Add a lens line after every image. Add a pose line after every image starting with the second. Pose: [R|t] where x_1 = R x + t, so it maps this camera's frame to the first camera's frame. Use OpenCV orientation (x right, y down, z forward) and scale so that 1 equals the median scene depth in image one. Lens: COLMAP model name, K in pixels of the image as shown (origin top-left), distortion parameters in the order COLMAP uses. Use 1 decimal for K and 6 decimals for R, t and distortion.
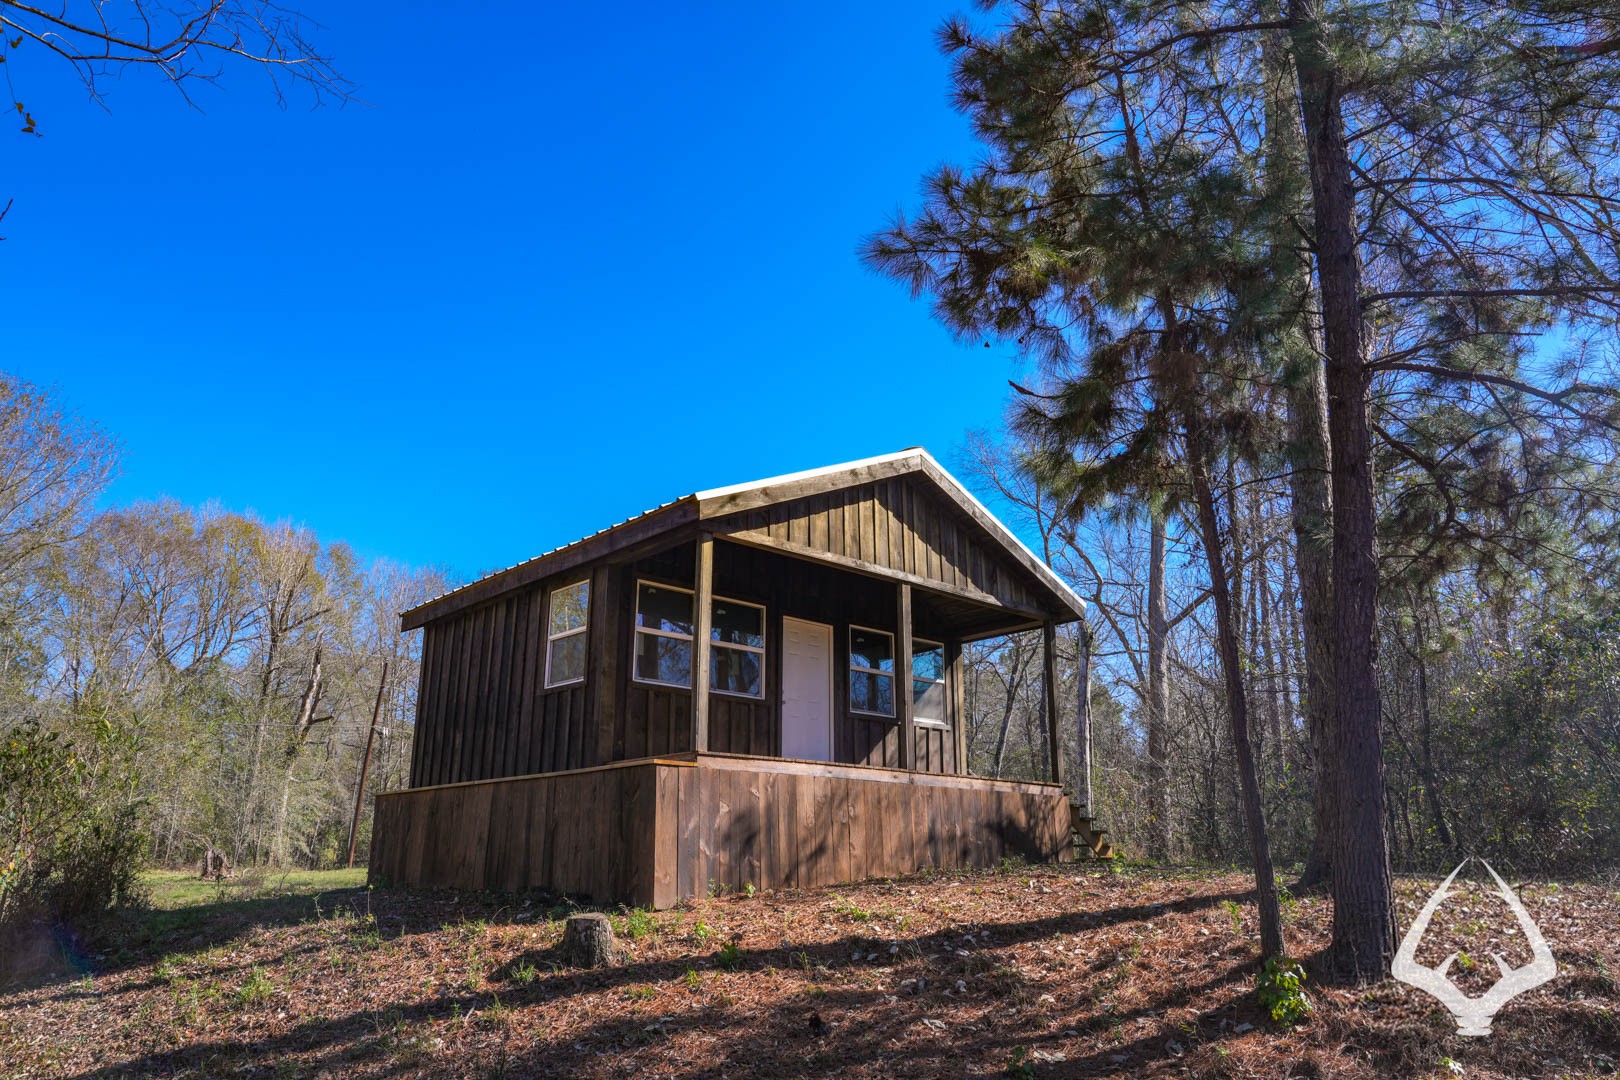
lens RADIAL K [[1110.4, 0, 815.7], [0, 1110.4, 535.2], [0, 0, 1]] dist [-0.112994, 0.086953]
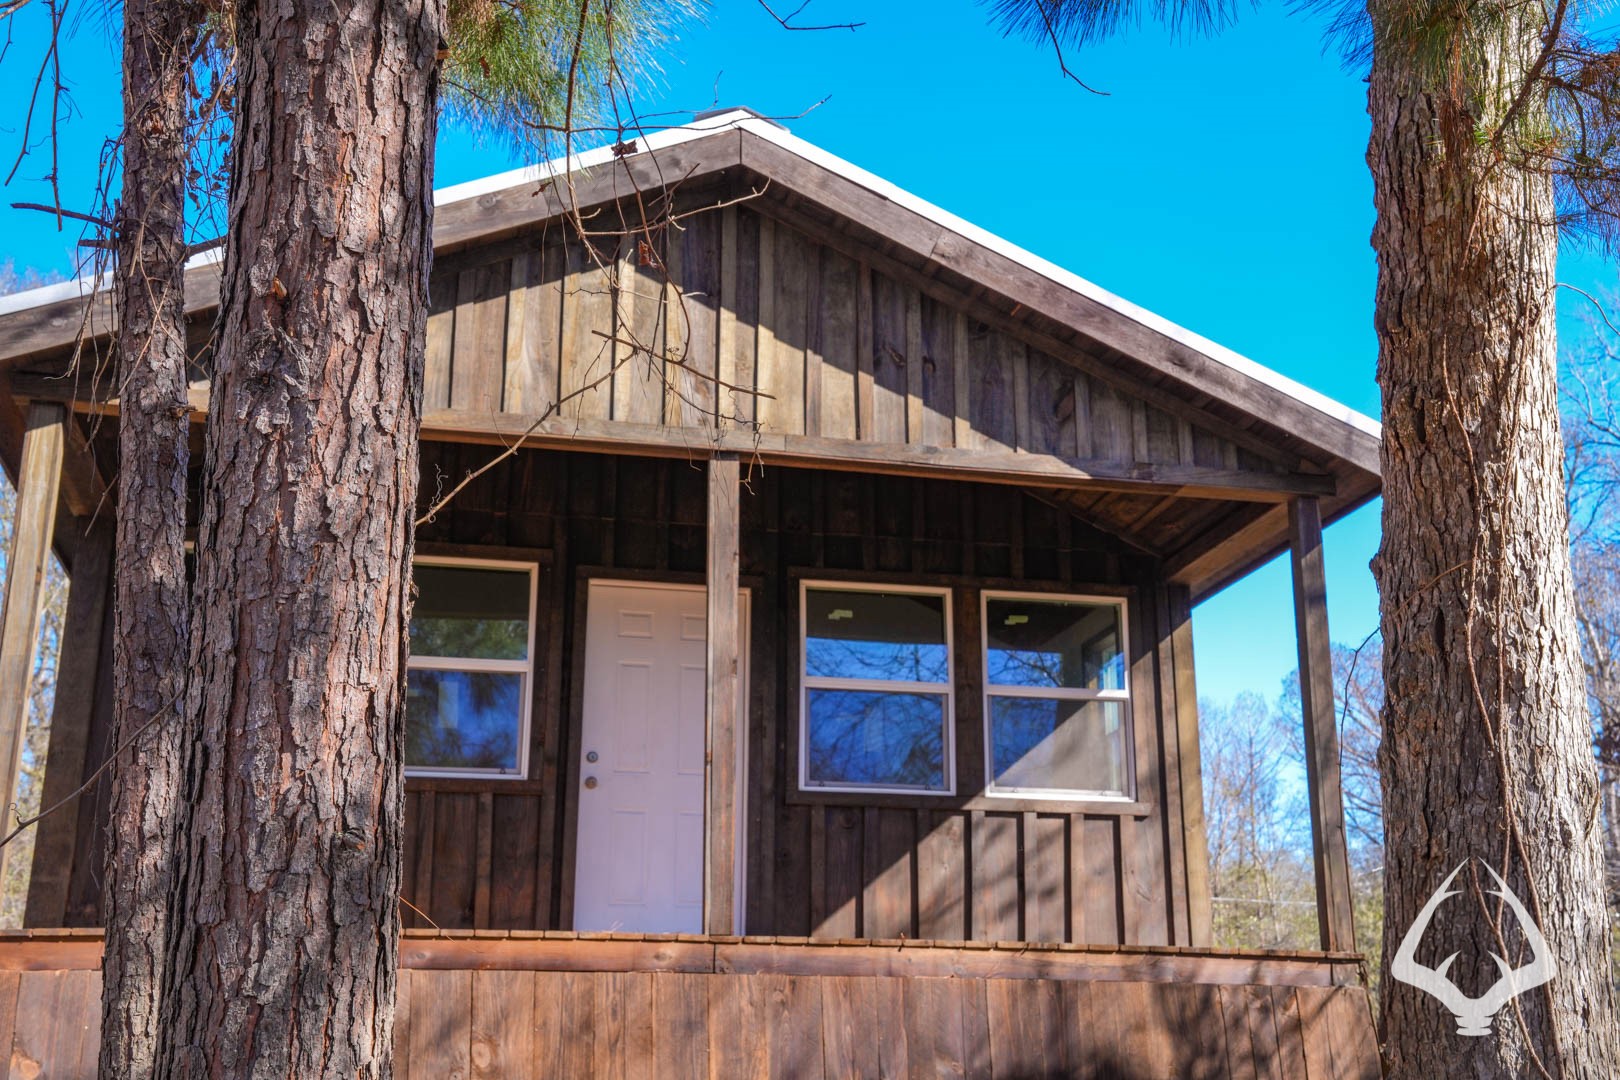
lens RADIAL K [[1892.7, 0, 813.2], [0, 1892.7, 529.2], [0, 0, 1]] dist [0.094619, 0.006594]
pose [[0.861828, -0.145032, -0.486023, 0.415556], [0.149207, 0.988340, -0.030348, 0.090253], [0.484757, -0.046364, 0.873419, 0.410355]]
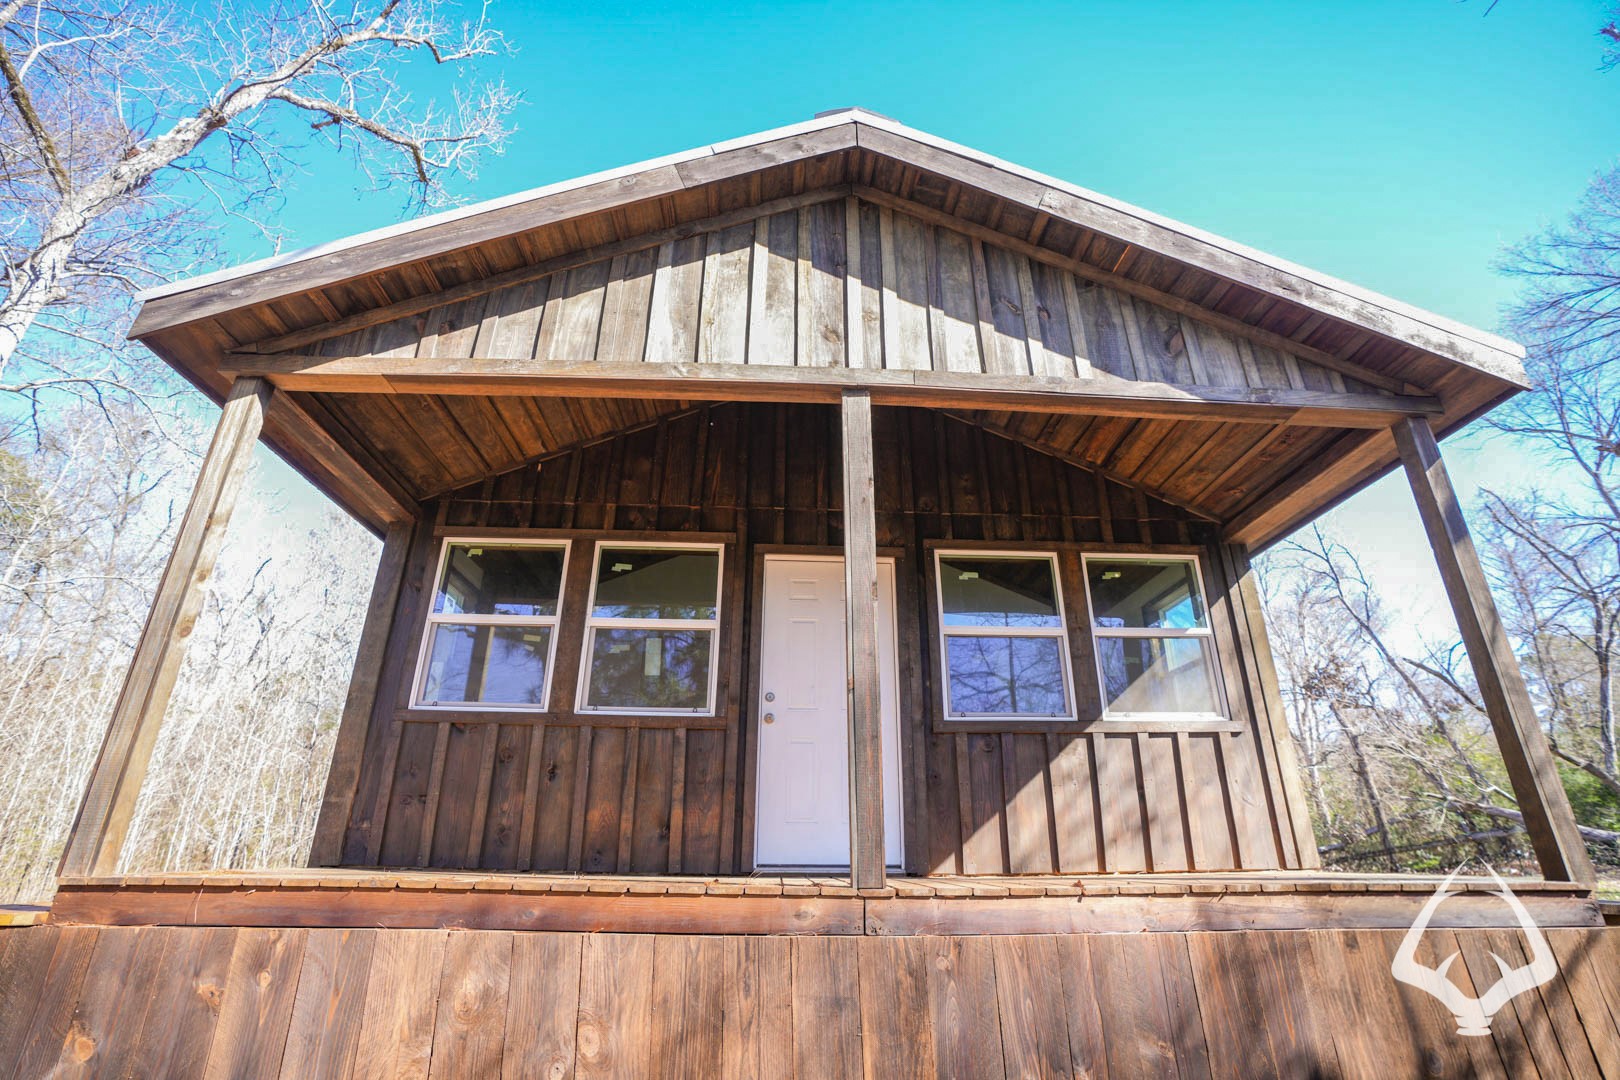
lens RADIAL K [[738.4, 0, 813.6], [0, 738.4, 544.8], [0, 0, 1]] dist [-0.064904, 0.022936]
pose [[0.767978, -0.244667, -0.591902, 0.208222], [0.186367, 0.969536, -0.158958, 0.132145], [0.612762, 0.011765, 0.790180, 0.747540]]
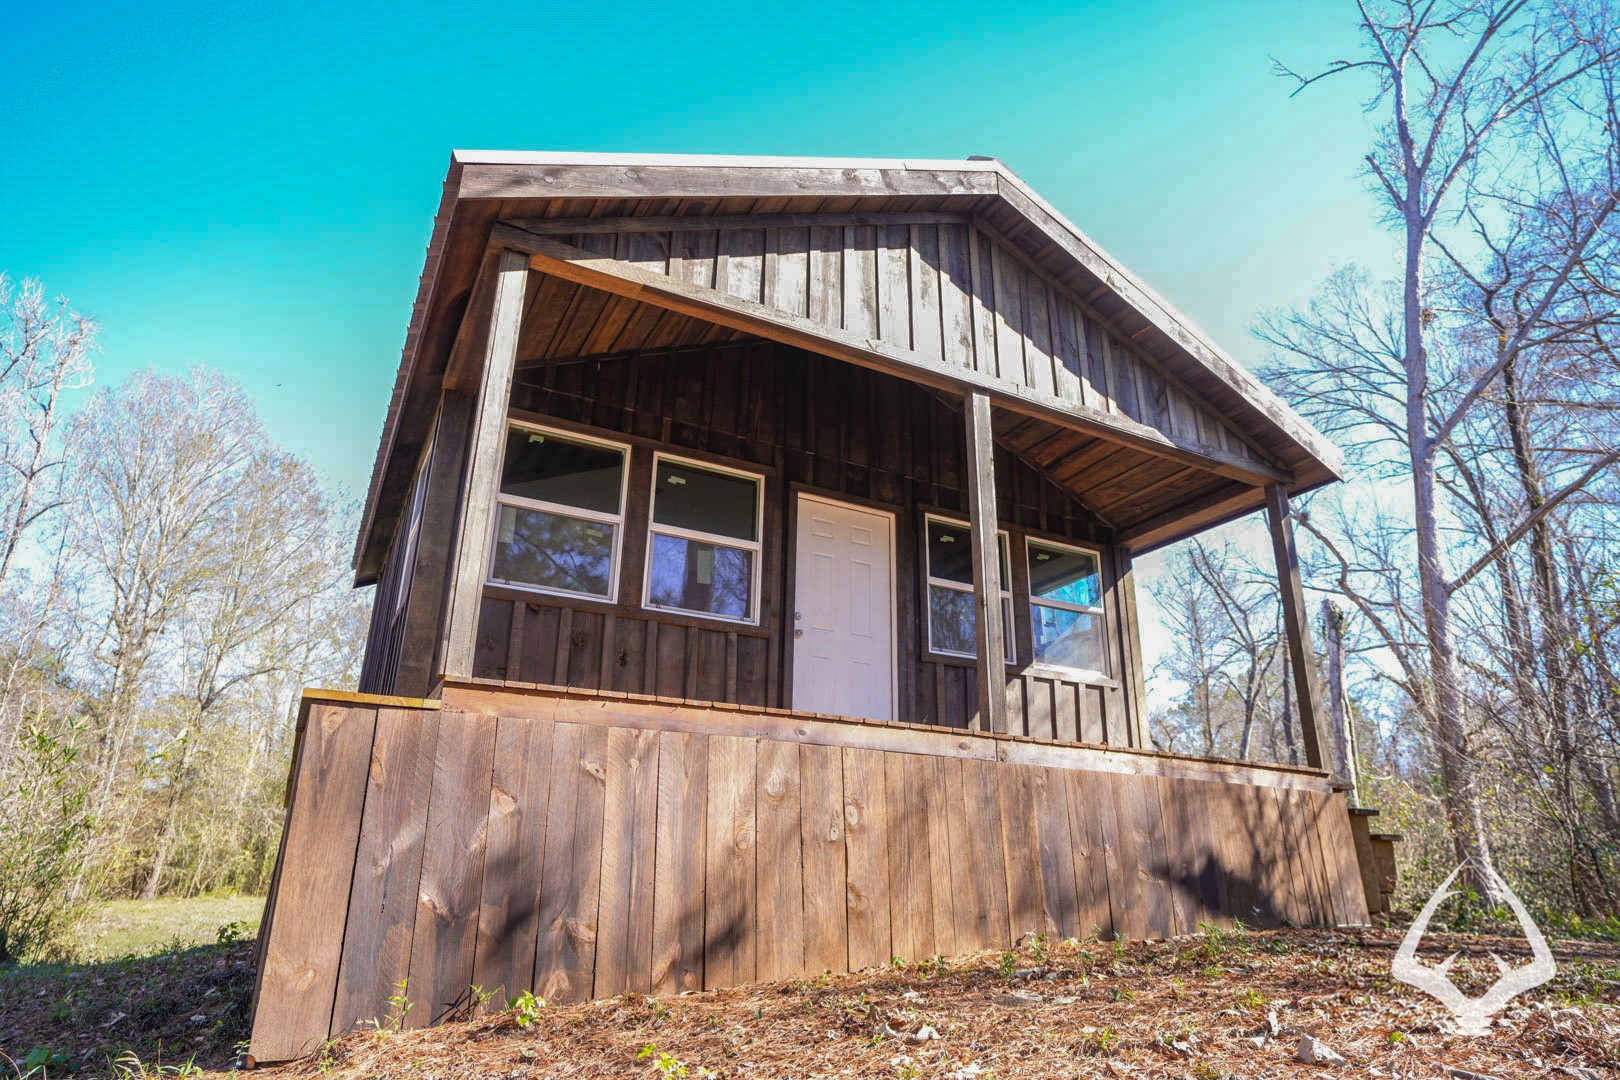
lens RADIAL K [[965.8, 0, 816.7], [0, 965.8, 540.4], [0, 0, 1]] dist [-0.014020, -0.000046]
pose [[0.968909, -0.074352, -0.235980, 0.105894], [0.061759, 0.996267, -0.060322, 0.133989], [0.239584, 0.043872, 0.969884, 0.503958]]
